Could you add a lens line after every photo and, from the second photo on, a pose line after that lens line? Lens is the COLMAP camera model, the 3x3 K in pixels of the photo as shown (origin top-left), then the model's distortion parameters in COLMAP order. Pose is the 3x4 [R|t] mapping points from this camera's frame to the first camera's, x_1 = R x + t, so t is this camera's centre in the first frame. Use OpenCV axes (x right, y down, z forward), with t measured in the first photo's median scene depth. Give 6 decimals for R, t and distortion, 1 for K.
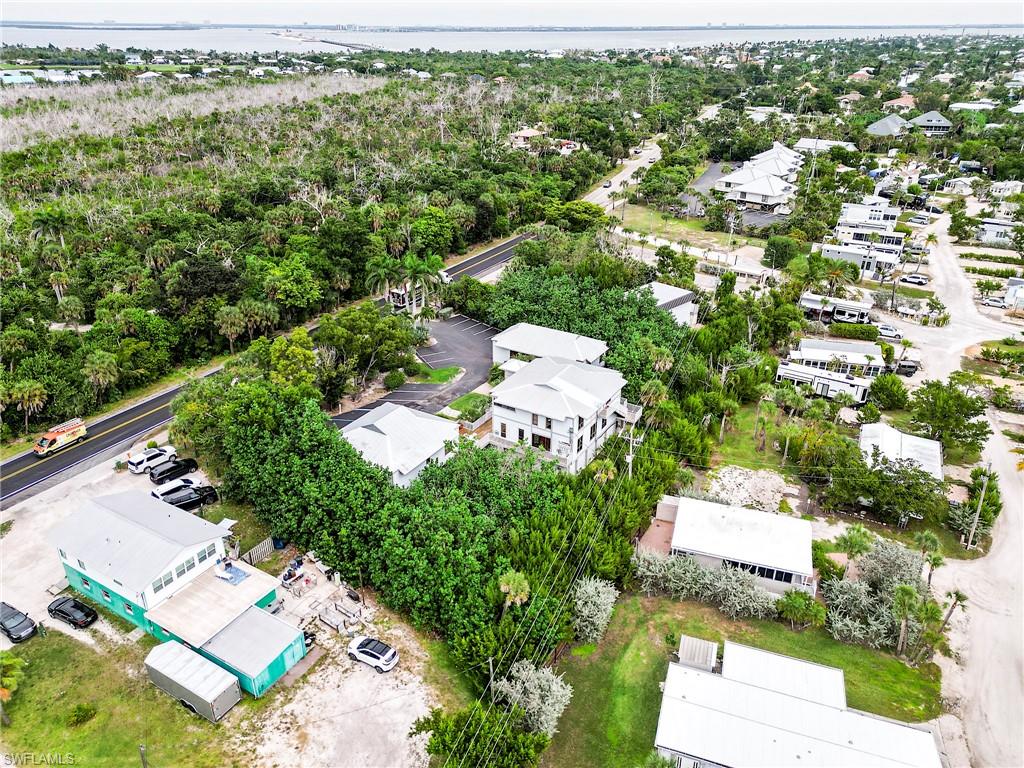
lens RADIAL K [[715.3, 0, 518.2], [0, 715.3, 391.9], [0, 0, 1]] dist [0.050653, -0.029276]
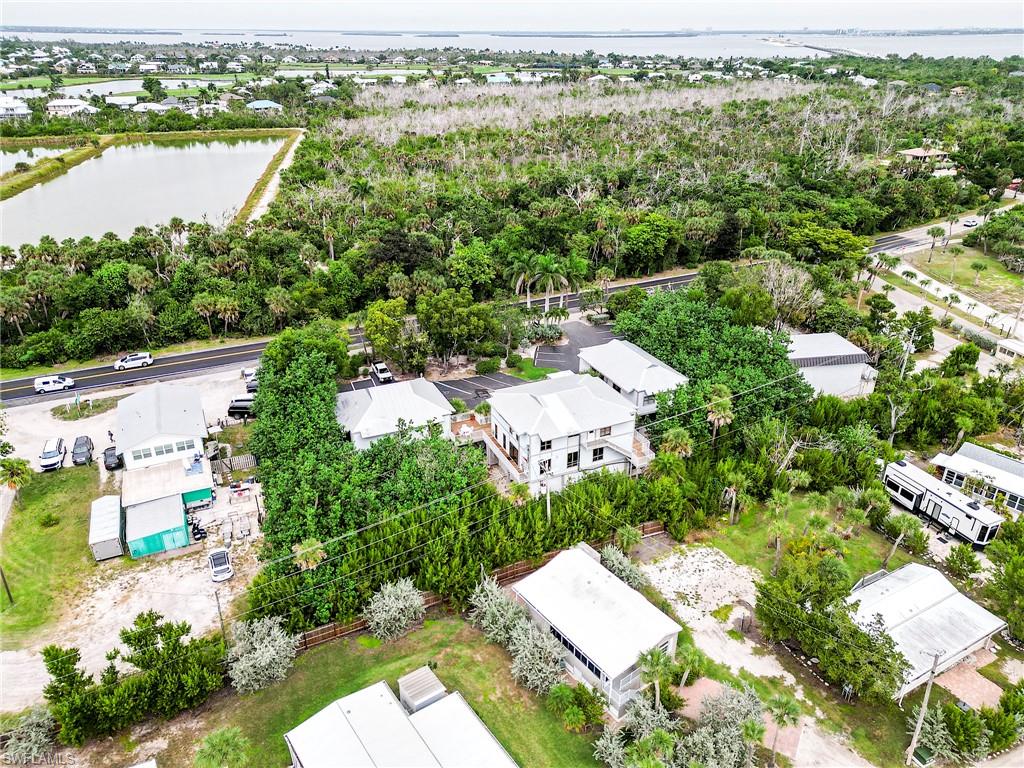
lens RADIAL K [[715.3, 0, 517.0], [0, 715.3, 380.9], [0, 0, 1]] dist [0.050653, -0.029276]
pose [[0.826096, 0.244378, -0.507784, 0.393592], [-0.253580, 0.965899, 0.052312, -0.059548], [0.503252, 0.085549, 0.859895, 0.112762]]
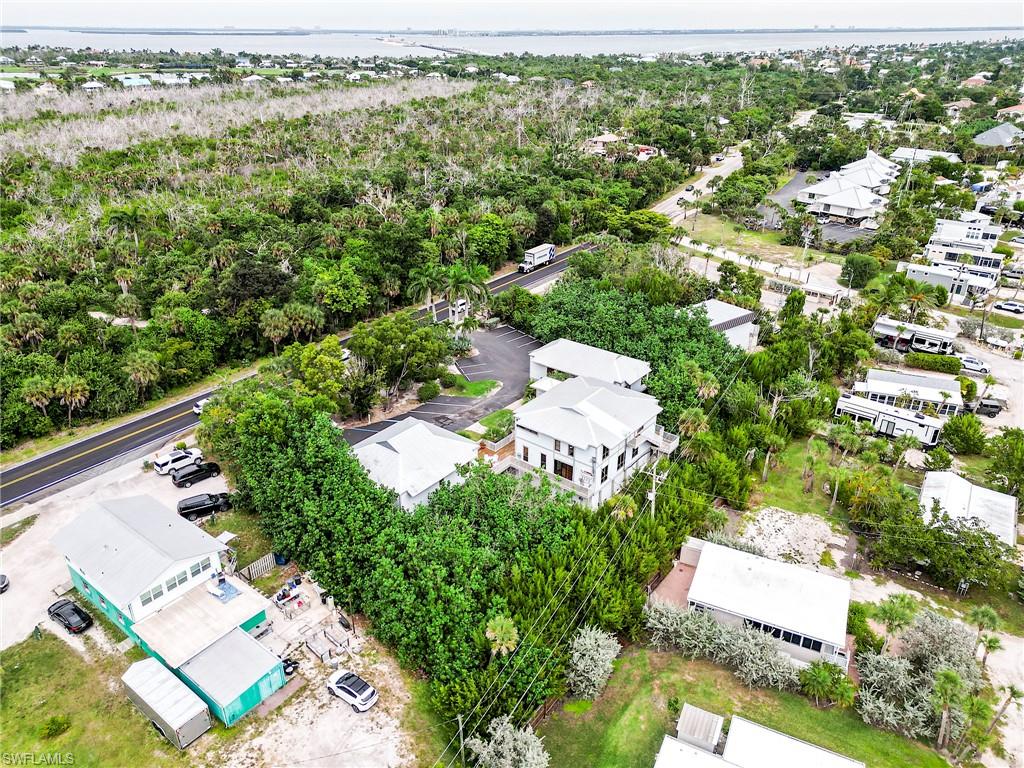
lens RADIAL K [[715.3, 0, 517.1], [0, 715.3, 385.1], [0, 0, 1]] dist [0.050653, -0.029276]
pose [[0.992540, 0.051897, -0.110322, 0.053766], [-0.053191, 0.998545, -0.008814, -0.022494], [0.109704, 0.014617, 0.993857, 0.039260]]
